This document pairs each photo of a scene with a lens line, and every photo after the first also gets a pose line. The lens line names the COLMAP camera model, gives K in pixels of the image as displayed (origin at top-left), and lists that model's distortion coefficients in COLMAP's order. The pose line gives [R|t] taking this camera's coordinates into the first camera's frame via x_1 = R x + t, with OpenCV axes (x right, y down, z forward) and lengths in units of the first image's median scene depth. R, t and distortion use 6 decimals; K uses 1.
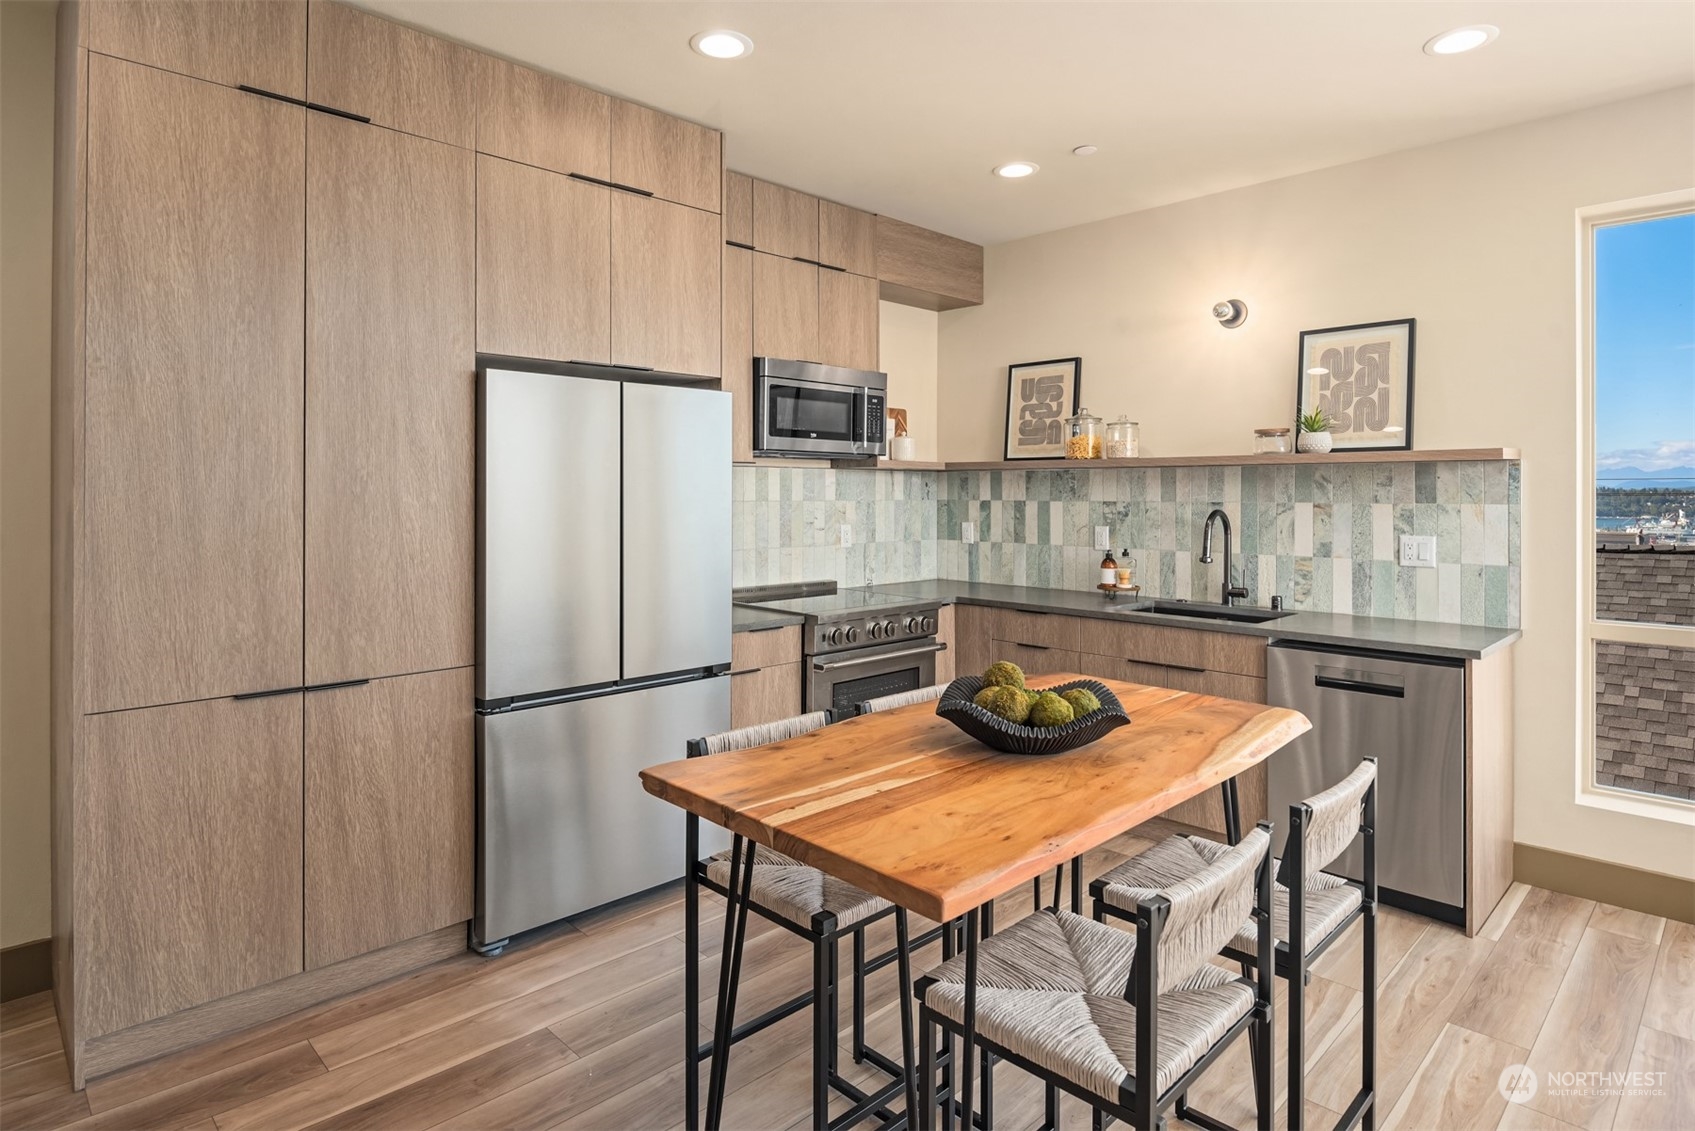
lens RADIAL K [[921.8, 0, 846.8], [0, 921.8, 495.1], [0, 0, 1]] dist [0.001156, -0.003376]
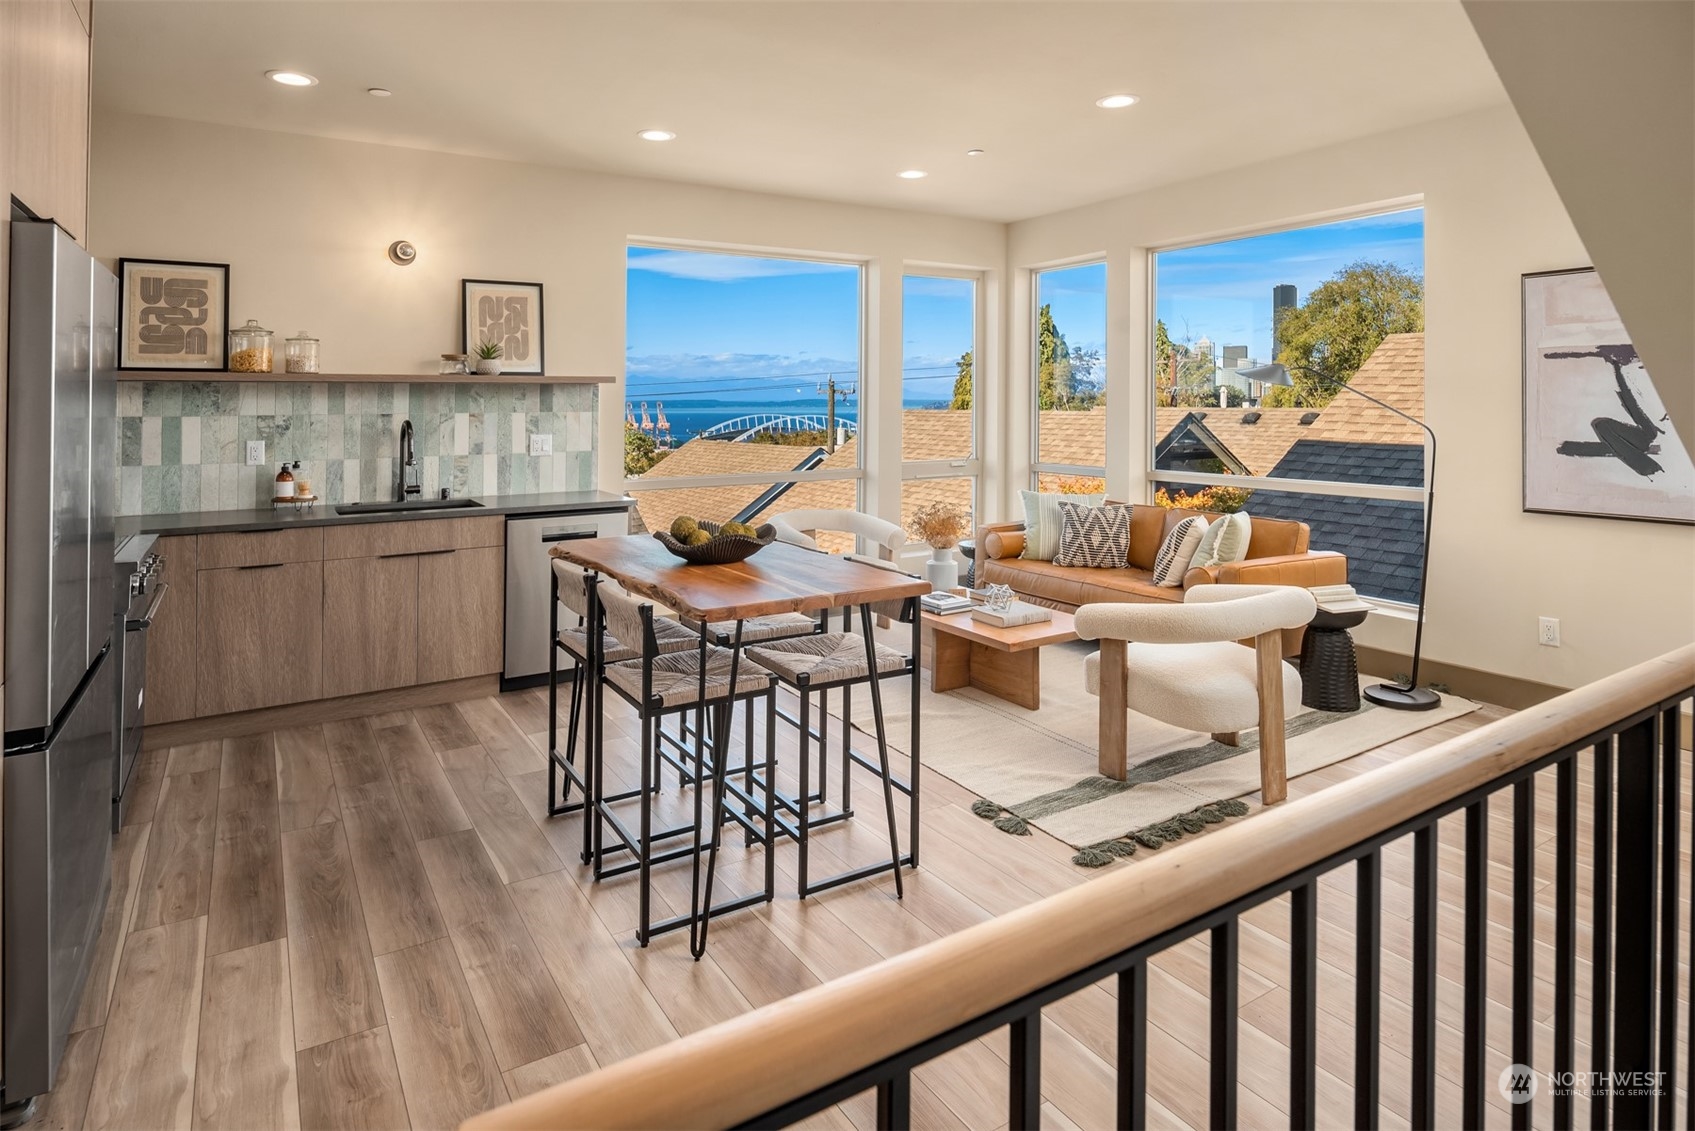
lens RADIAL K [[921.8, 0, 827.1], [0, 921.8, 419.7], [0, 0, 1]] dist [0.001156, -0.003376]
pose [[0.231862, -0.021190, 0.972518, -0.616170], [0.009100, 0.999766, 0.019614, -0.002702], [-0.972706, 0.004302, 0.232000, 0.207377]]
